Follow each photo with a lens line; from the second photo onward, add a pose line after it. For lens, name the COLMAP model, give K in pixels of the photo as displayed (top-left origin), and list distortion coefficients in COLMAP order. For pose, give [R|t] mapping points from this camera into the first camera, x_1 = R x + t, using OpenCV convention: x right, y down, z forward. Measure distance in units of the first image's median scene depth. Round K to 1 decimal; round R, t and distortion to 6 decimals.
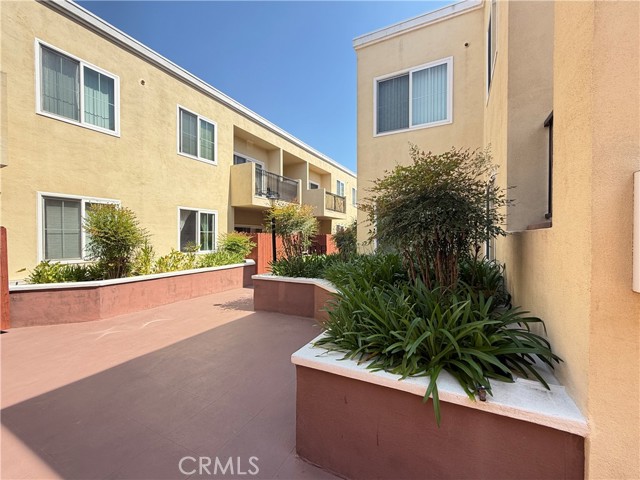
lens RADIAL K [[270.7, 0, 320.0], [0, 270.7, 240.0], [0, 0, 1]] dist [-0.001197, -0.000180]
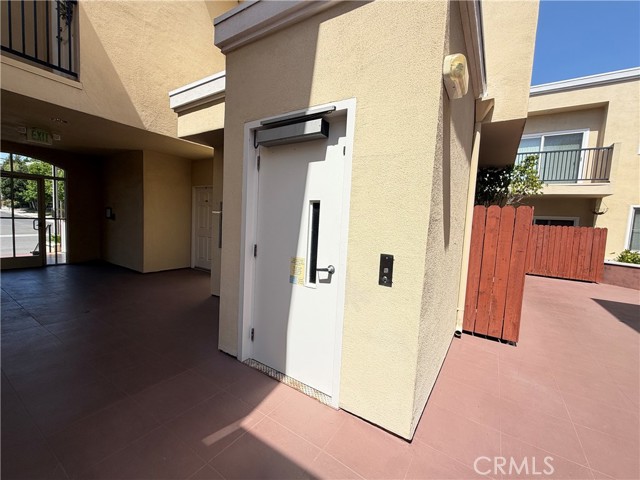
lens RADIAL K [[270.7, 0, 320.0], [0, 270.7, 240.0], [0, 0, 1]] dist [-0.001197, -0.000180]
pose [[-0.103419, 0.071546, -0.992061, 0.494824], [-0.068177, 0.994554, 0.078833, 0.012721], [0.992299, 0.075789, -0.097978, -0.430703]]
